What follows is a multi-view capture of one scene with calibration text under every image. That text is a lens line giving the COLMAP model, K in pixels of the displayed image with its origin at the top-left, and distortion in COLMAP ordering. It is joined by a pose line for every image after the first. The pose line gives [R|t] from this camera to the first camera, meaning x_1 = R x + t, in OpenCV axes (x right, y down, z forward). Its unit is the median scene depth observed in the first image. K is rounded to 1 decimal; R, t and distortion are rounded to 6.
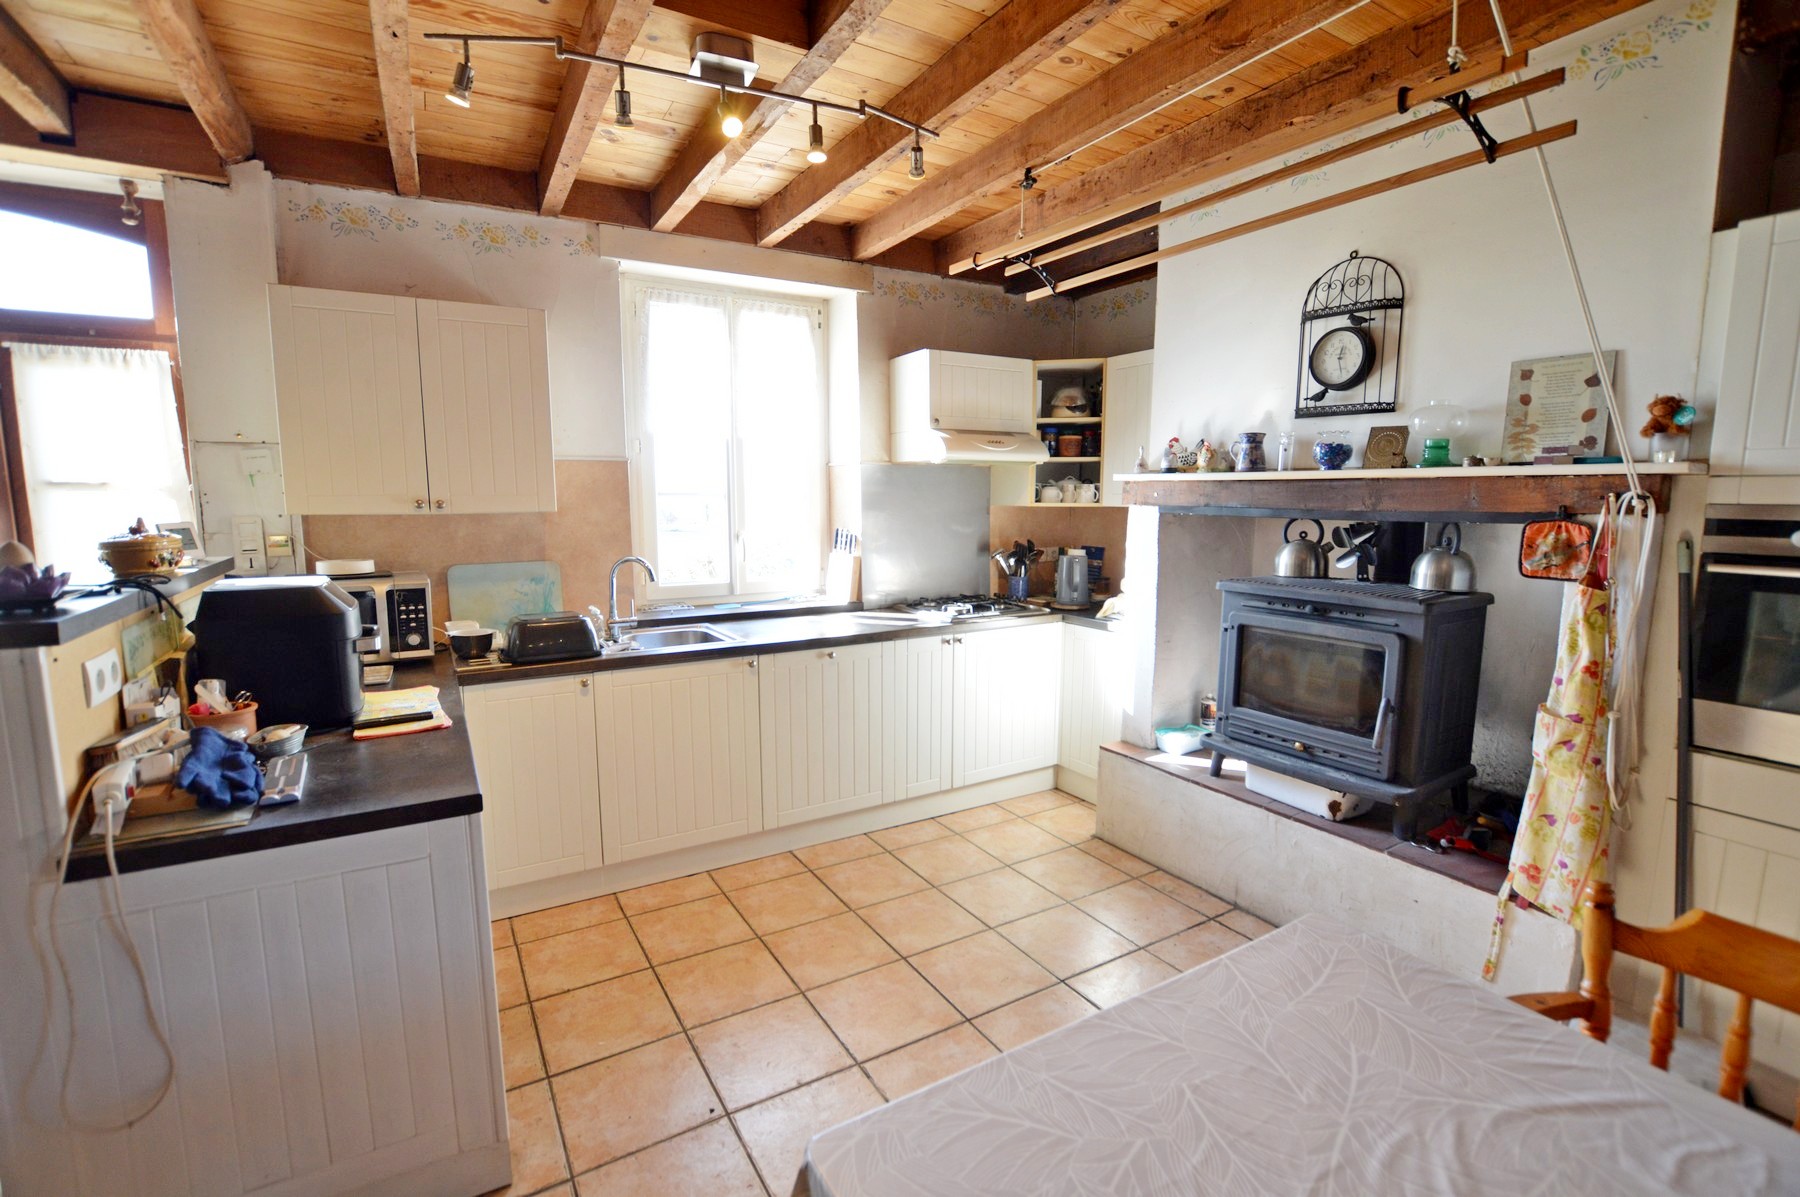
lens RADIAL K [[804.9, 0, 902.1], [0, 804.9, 600.1], [0, 0, 1]] dist [-0.024333, 0.000002]
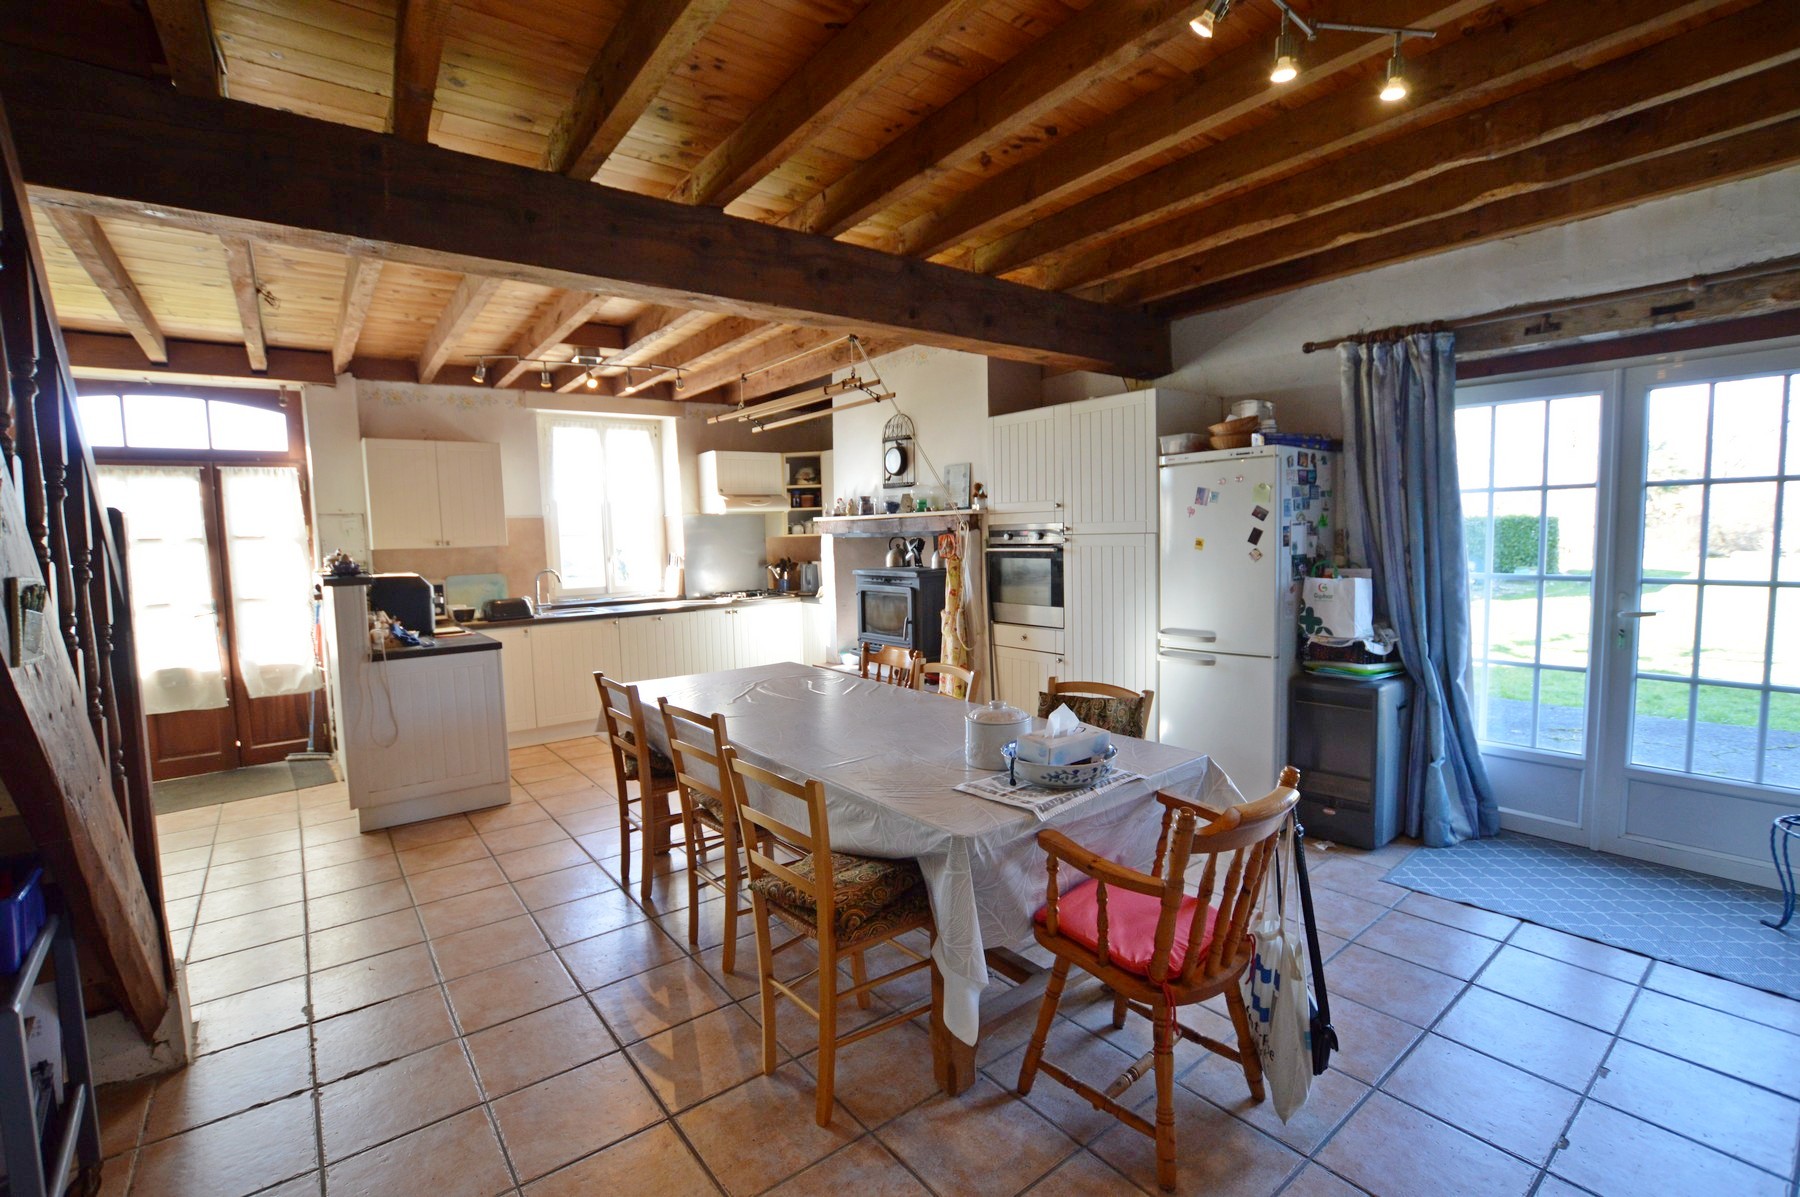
lens RADIAL K [[804.9, 0, 897.7], [0, 804.9, 598.7], [0, 0, 1]] dist [-0.024333, 0.000002]
pose [[0.993201, -0.036656, 0.110495, 0.250281], [0.042019, 0.998029, -0.046604, 0.129486], [-0.108569, 0.050929, 0.992783, -0.889302]]
